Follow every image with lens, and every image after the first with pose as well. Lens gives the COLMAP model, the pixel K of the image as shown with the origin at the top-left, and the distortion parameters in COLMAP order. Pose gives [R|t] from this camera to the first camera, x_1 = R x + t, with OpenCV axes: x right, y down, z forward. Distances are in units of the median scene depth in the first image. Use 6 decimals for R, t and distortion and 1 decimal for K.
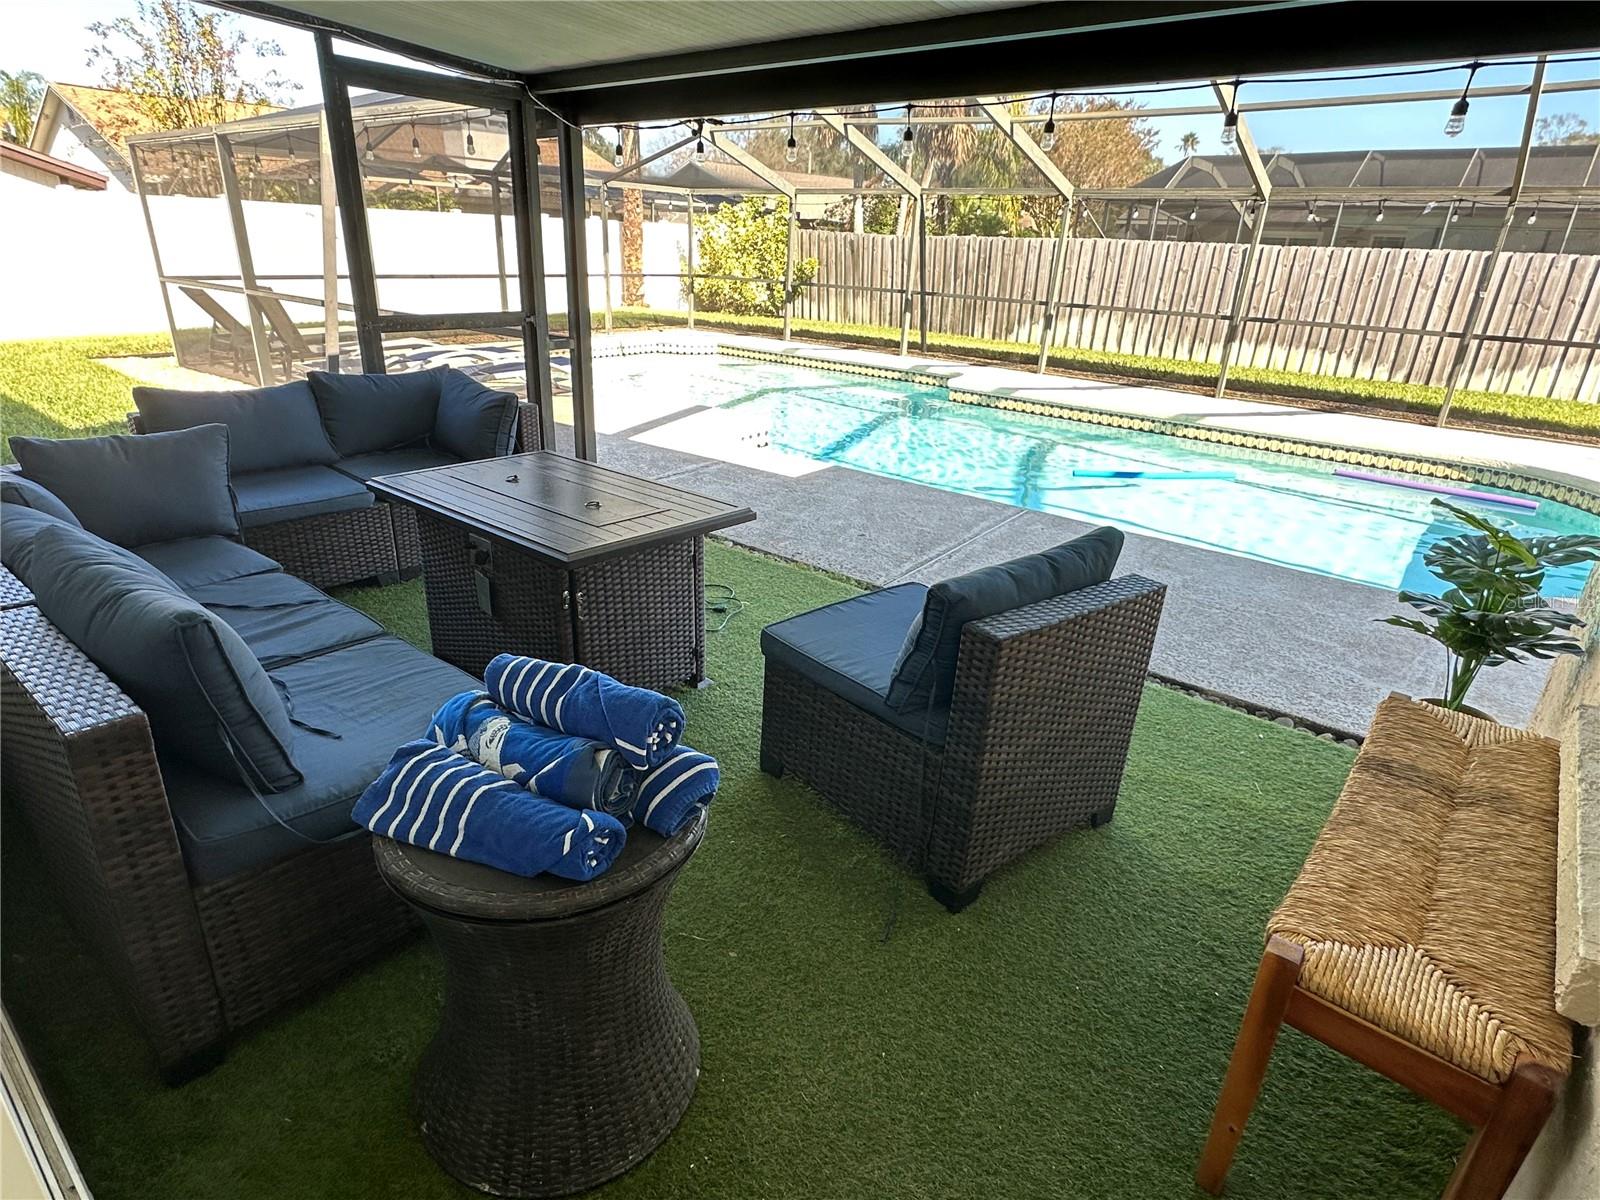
lens RADIAL K [[1068.6, 0, 736.7], [0, 1068.6, 669.3], [0, 0, 1]] dist [-0.000121, 0.000523]
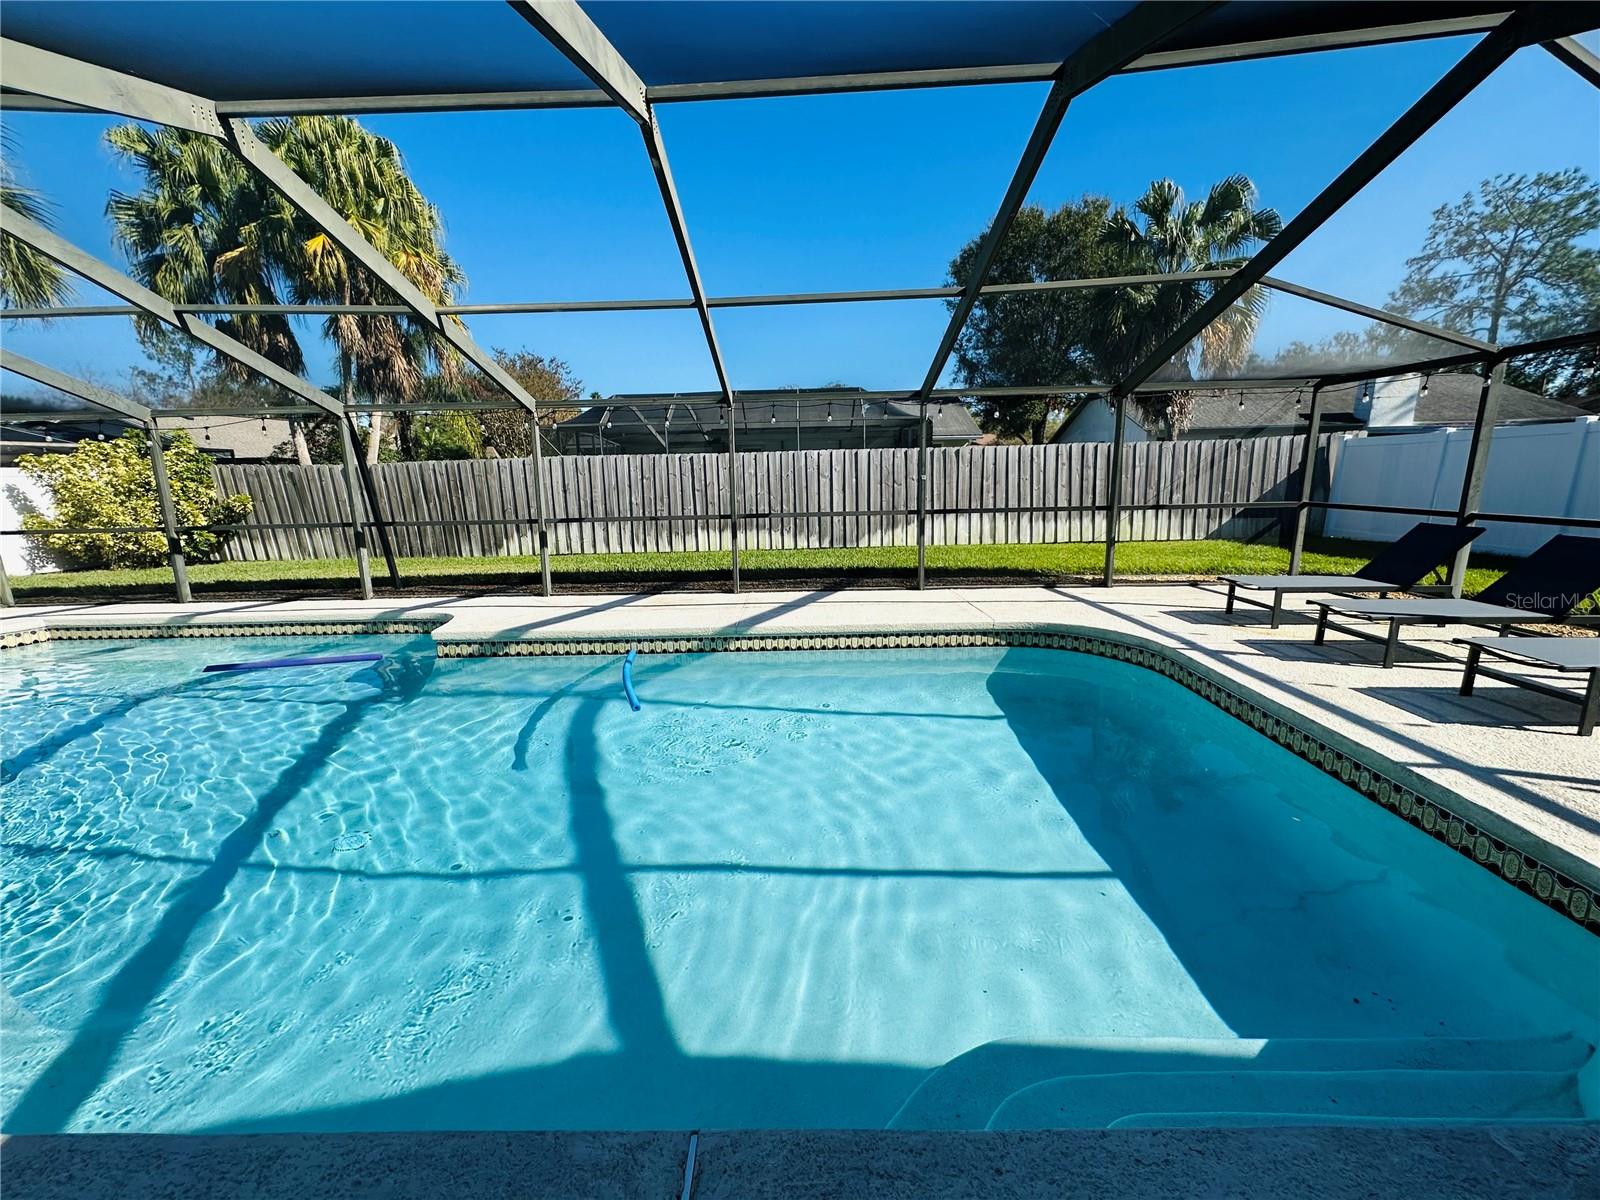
lens RADIAL K [[641.0, 0, 800.0], [0, 641.0, 600.0], [0, 0, 1]] dist [-0.001100, 0.000123]
pose [[0.773958, -0.183344, 0.606114, 0.112246], [0.288263, 0.954251, -0.079436, -0.156813], [-0.563821, 0.236200, 0.791401, 0.422539]]
